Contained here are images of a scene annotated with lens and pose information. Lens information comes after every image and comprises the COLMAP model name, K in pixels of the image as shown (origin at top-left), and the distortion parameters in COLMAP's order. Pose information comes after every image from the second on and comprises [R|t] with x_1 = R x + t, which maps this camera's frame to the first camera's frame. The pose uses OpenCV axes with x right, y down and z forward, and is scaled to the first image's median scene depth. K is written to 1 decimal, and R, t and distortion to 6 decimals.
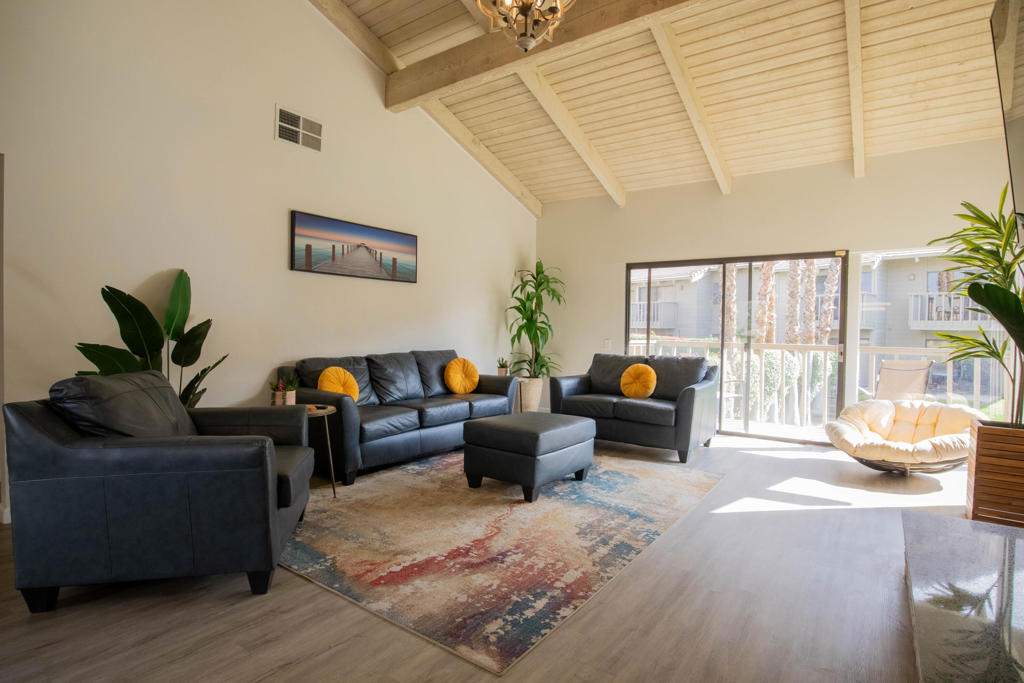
lens RADIAL K [[518.1, 0, 512.0], [0, 518.1, 341.5], [0, 0, 1]] dist [-0.043127, -0.000237]
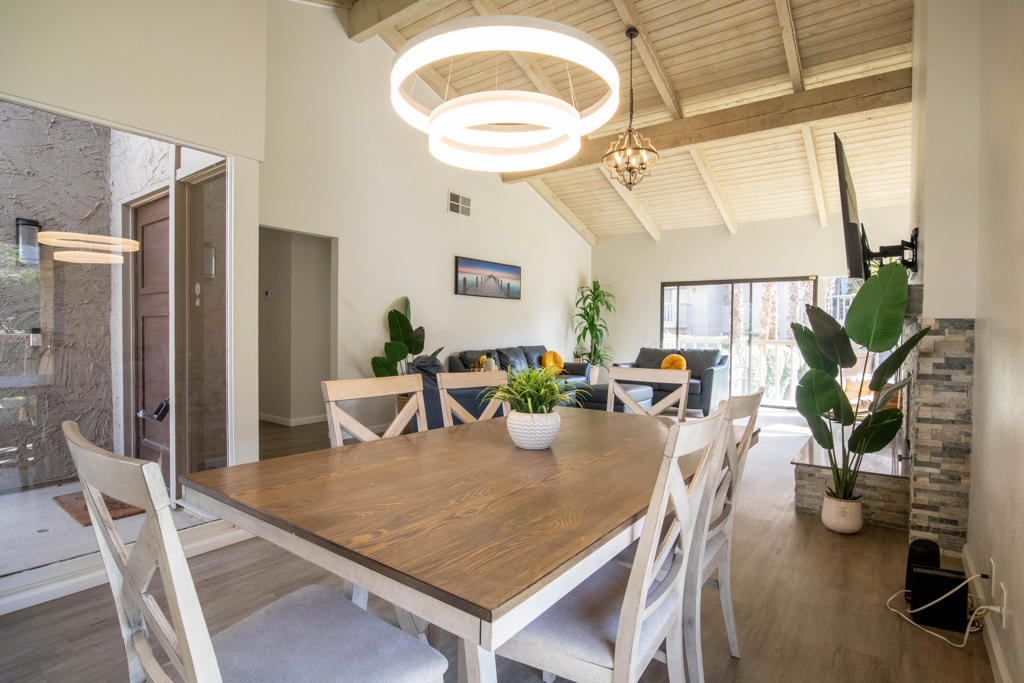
lens RADIAL K [[518.1, 0, 512.0], [0, 518.1, 341.5], [0, 0, 1]] dist [-0.043127, -0.000237]
pose [[0.999842, -0.006442, -0.016584, -0.181419], [0.006456, 0.999979, 0.000796, 0.003871], [0.016578, -0.000903, 0.999862, -0.449785]]
